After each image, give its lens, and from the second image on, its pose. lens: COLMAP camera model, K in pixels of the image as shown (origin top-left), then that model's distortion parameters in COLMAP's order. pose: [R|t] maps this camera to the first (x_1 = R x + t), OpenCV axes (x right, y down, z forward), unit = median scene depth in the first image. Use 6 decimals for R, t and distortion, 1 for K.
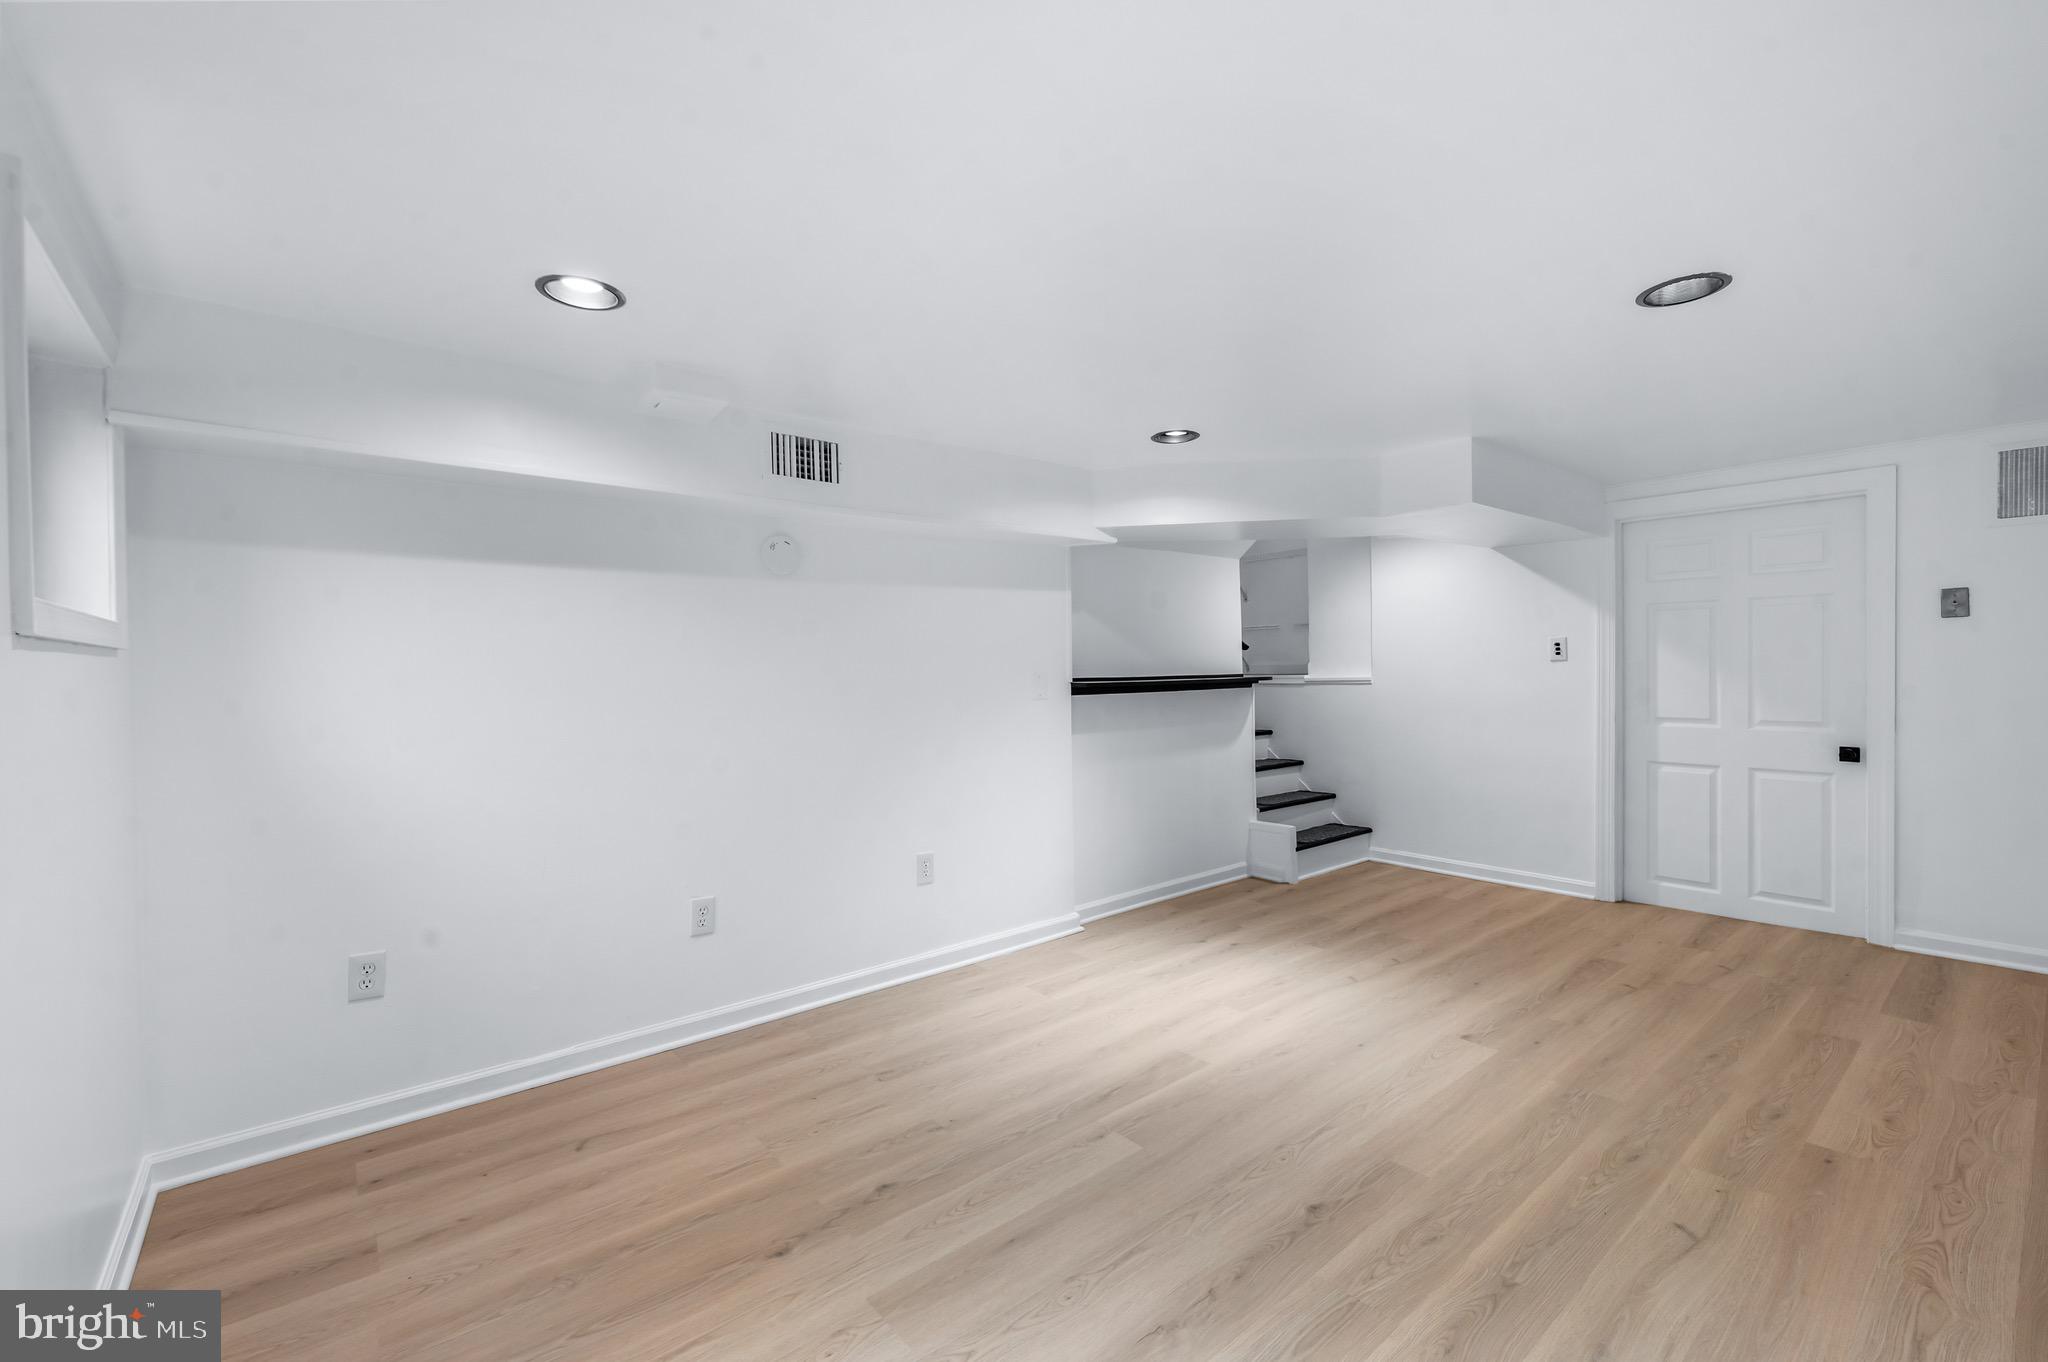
lens RADIAL K [[870.8, 0, 1026.2], [0, 870.8, 679.2], [0, 0, 1]] dist [0.001080, -0.000709]
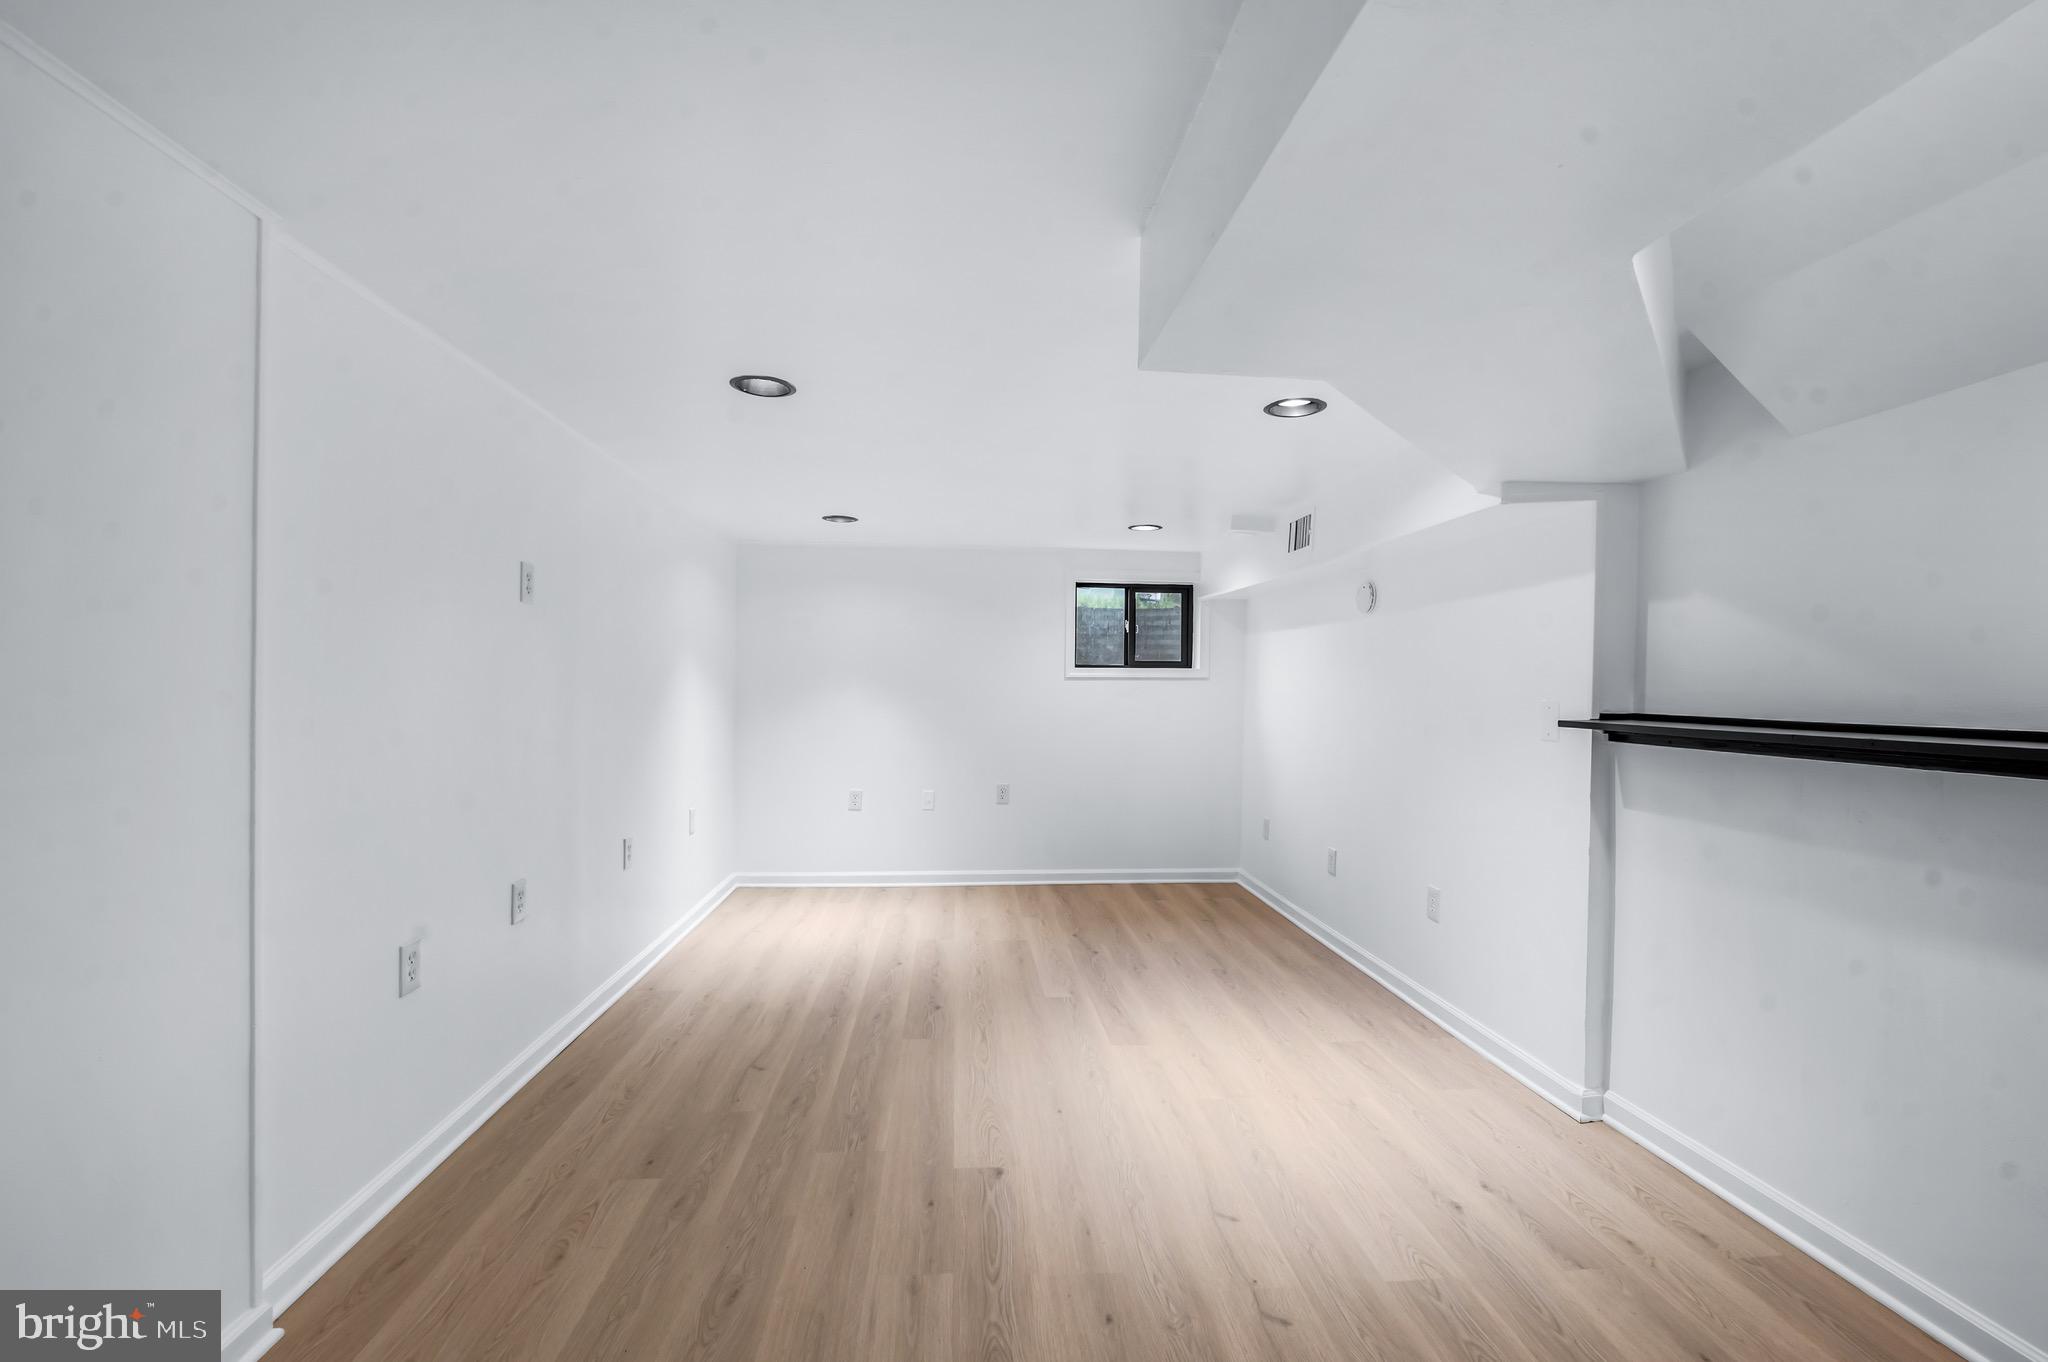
lens RADIAL K [[870.8, 0, 1024.2], [0, 870.8, 682.4], [0, 0, 1]] dist [0.001080, -0.000709]
pose [[-0.572646, 0.008031, -0.819763, 1.221205], [-0.009043, 0.999829, 0.016112, -0.043698], [0.819753, 0.016640, -0.572476, 1.579462]]
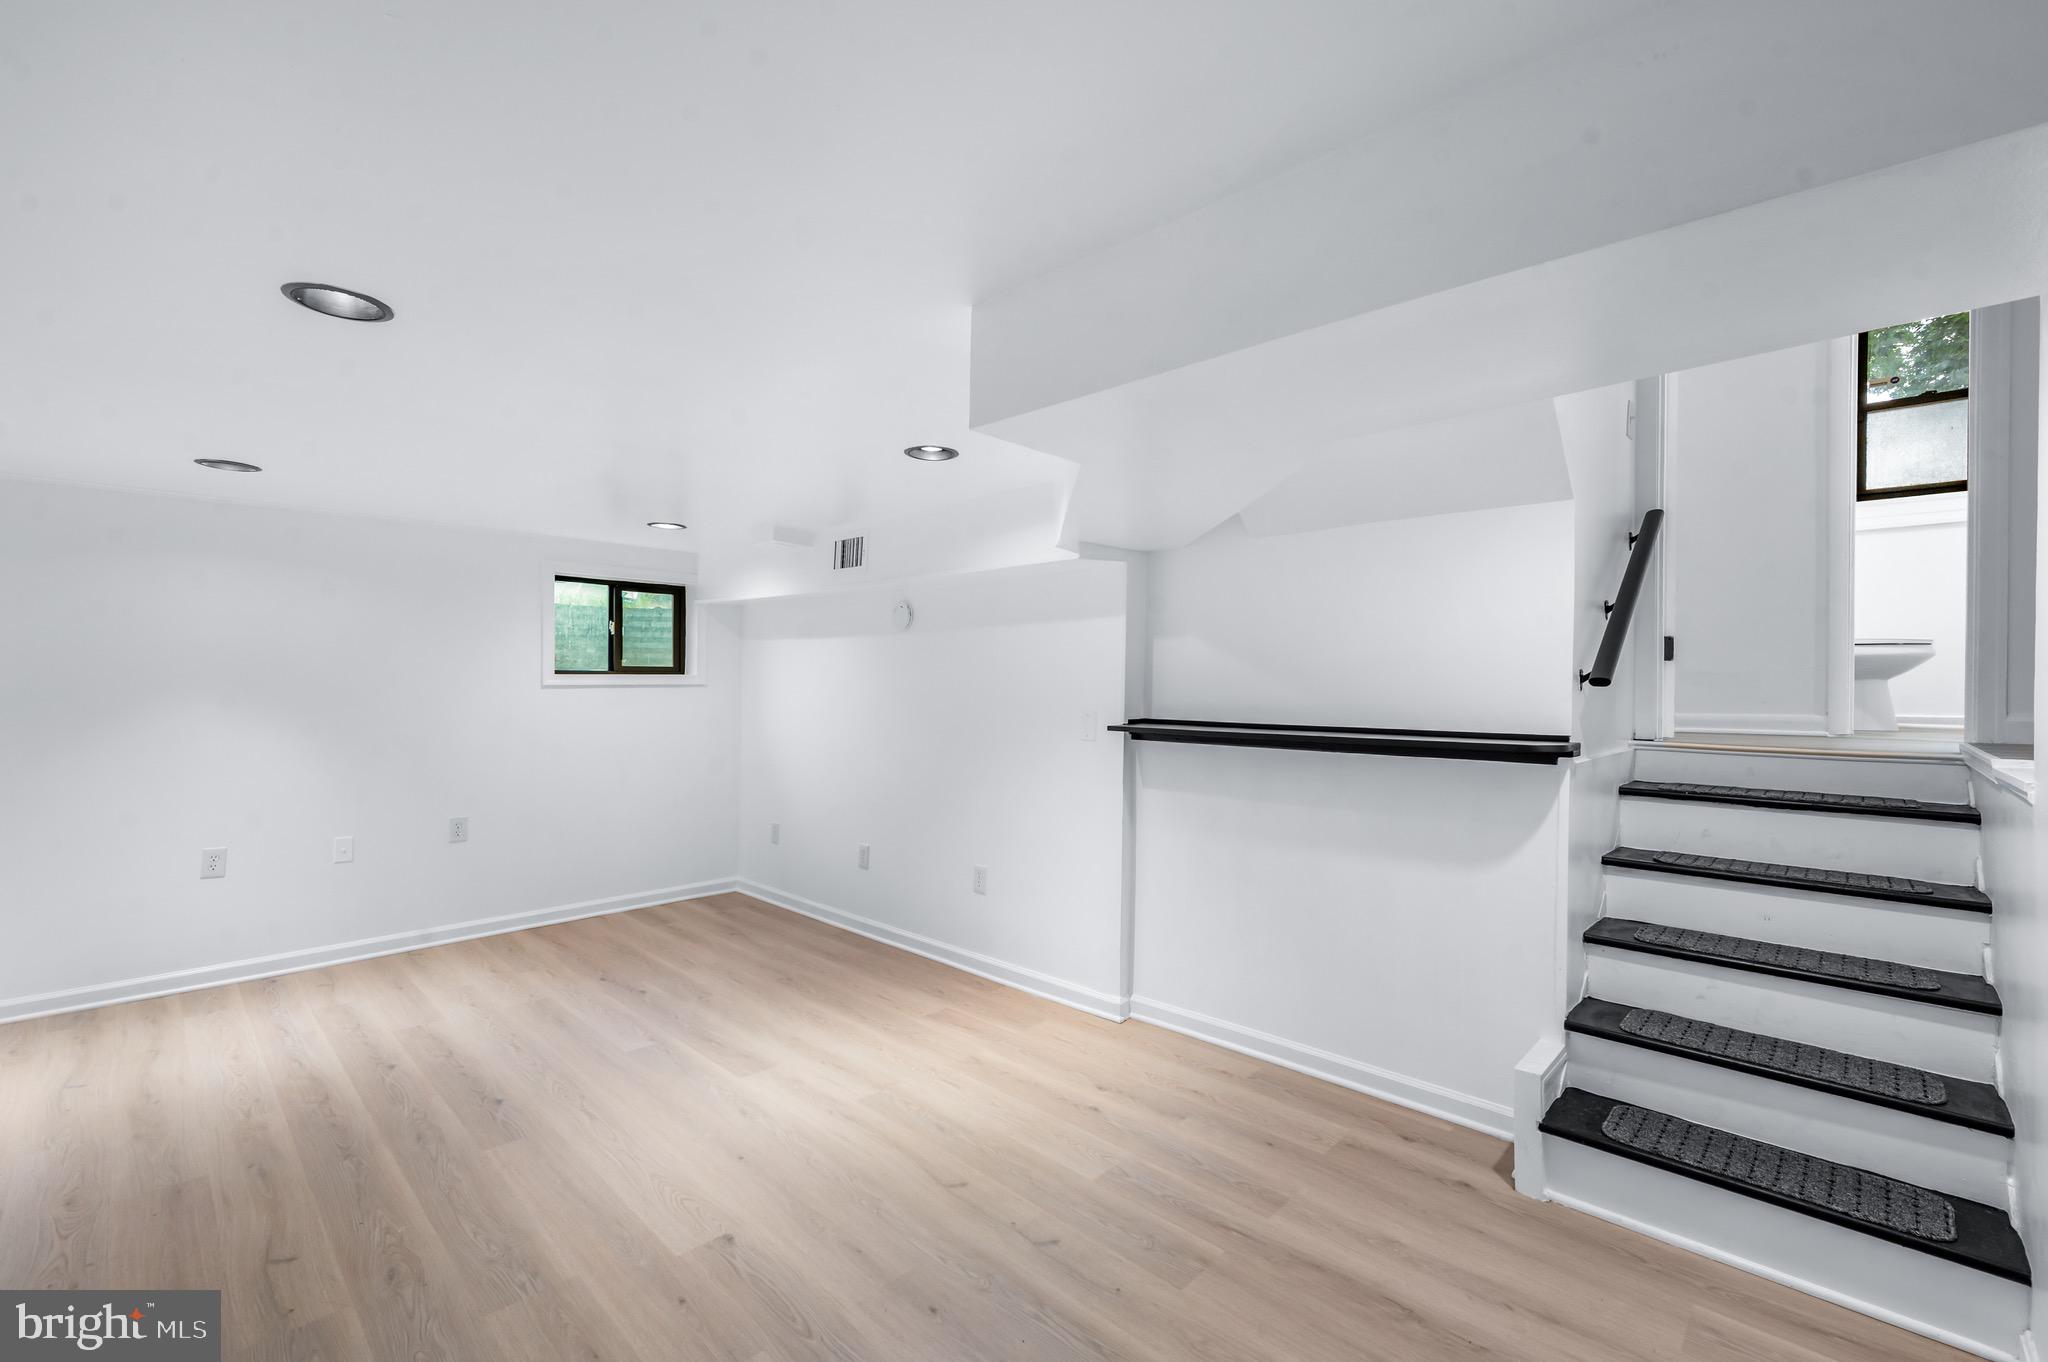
lens RADIAL K [[870.8, 0, 1029.1], [0, 870.8, 685.7], [0, 0, 1]] dist [0.001080, -0.000709]
pose [[0.112670, 0.019556, -0.993440, 1.346515], [-0.016477, 0.999706, 0.017810, -0.071150], [0.993496, 0.014362, 0.112959, 1.256426]]
